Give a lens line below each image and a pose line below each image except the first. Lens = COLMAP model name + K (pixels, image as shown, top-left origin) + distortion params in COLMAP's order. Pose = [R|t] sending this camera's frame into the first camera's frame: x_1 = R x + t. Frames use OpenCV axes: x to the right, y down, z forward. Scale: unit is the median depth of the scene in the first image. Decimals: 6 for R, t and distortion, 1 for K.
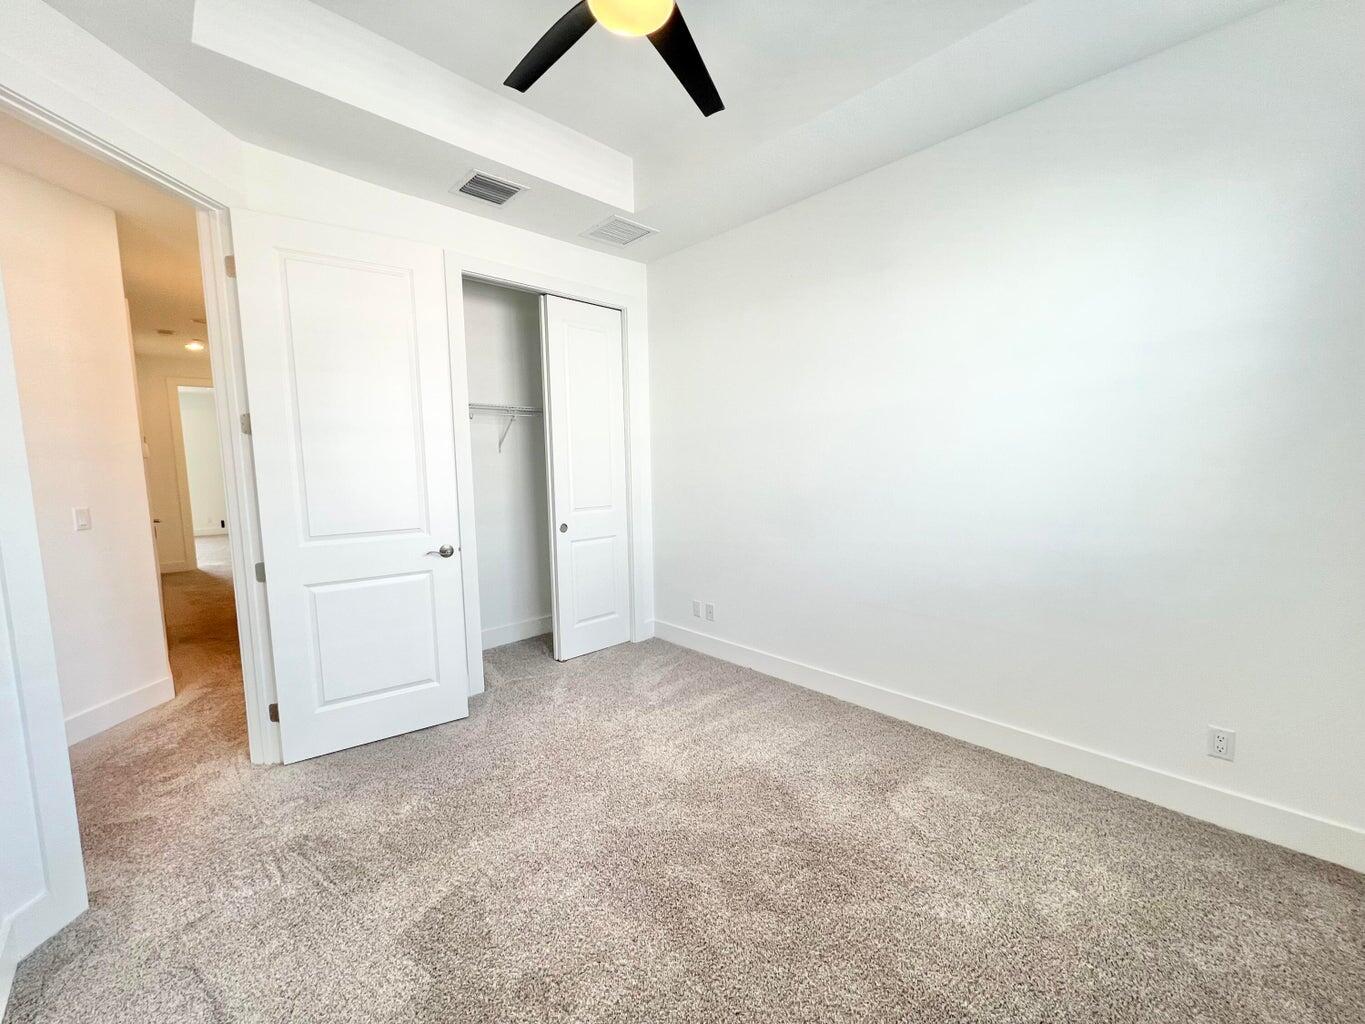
lens RADIAL K [[542.0, 0, 690.7], [0, 542.0, 510.3], [0, 0, 1]] dist [0.000781, -0.000137]
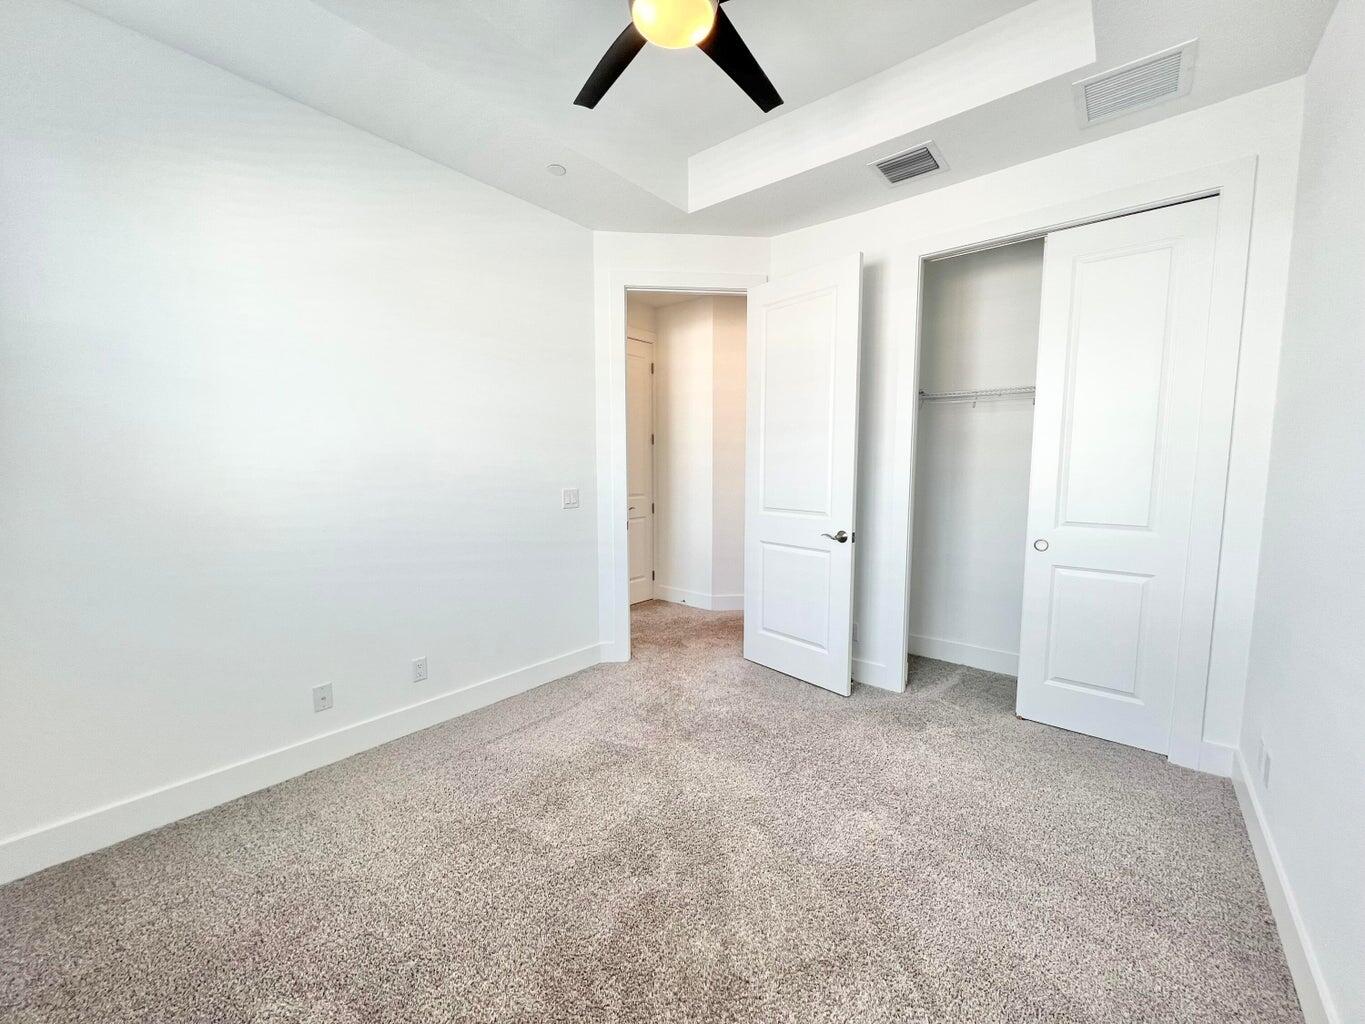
lens RADIAL K [[542.0, 0, 679.6], [0, 542.0, 512.1], [0, 0, 1]] dist [0.000781, -0.000137]
pose [[0.107941, 0.108797, -0.988186, 0.590475], [-0.098963, 0.990233, 0.098212, -0.049124], [0.989219, 0.087193, 0.117654, 0.554399]]
